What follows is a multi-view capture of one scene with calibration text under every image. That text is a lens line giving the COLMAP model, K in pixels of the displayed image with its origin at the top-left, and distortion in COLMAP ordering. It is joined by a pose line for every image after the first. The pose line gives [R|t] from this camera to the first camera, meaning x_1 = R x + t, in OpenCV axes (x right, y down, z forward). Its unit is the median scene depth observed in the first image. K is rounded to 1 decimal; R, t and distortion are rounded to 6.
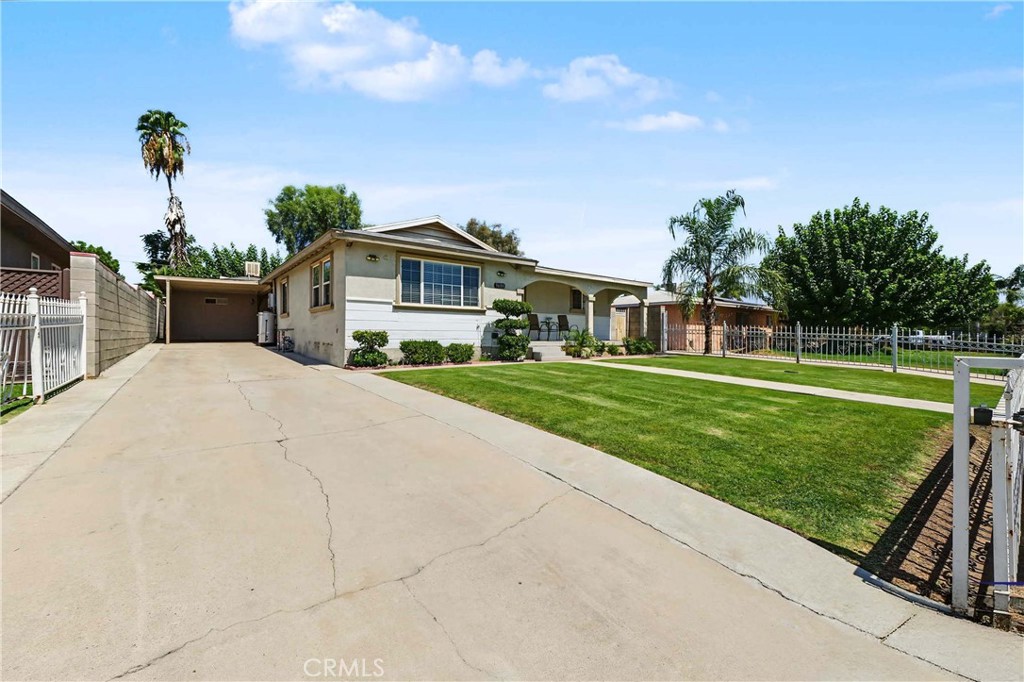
lens RADIAL K [[412.8, 0, 516.4], [0, 412.8, 338.2], [0, 0, 1]] dist [-0.002489, -0.000117]
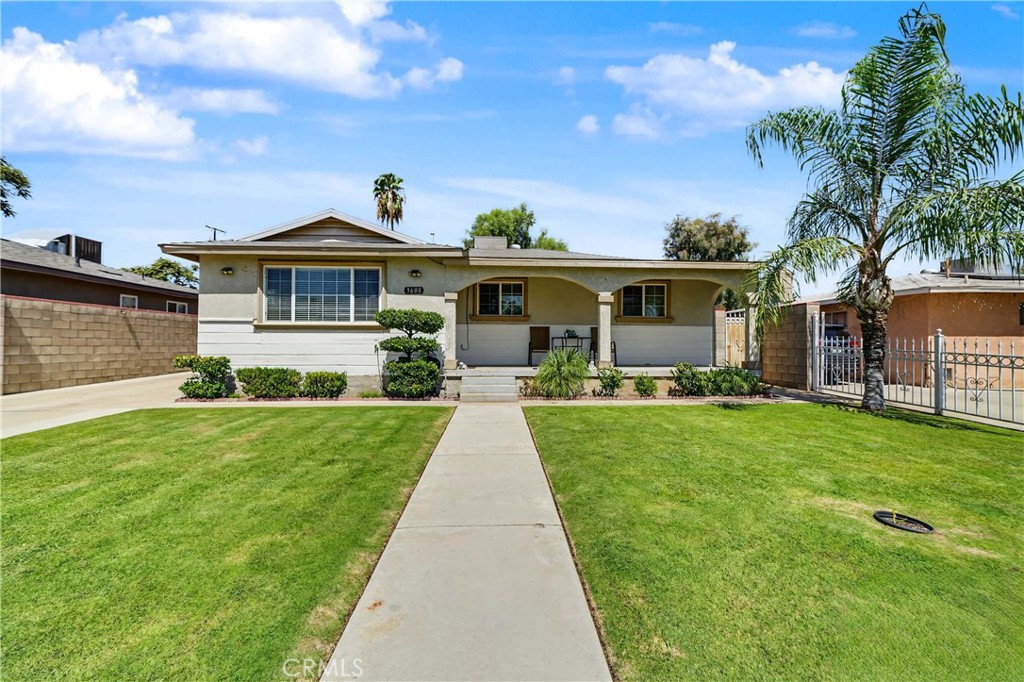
lens RADIAL K [[412.8, 0, 514.6], [0, 412.8, 341.2], [0, 0, 1]] dist [-0.002489, -0.000117]
pose [[0.815116, -0.008739, -0.579231, 0.539283], [-0.002450, 0.999825, -0.018532, -0.027924], [0.579292, 0.016525, 0.814953, 0.547586]]
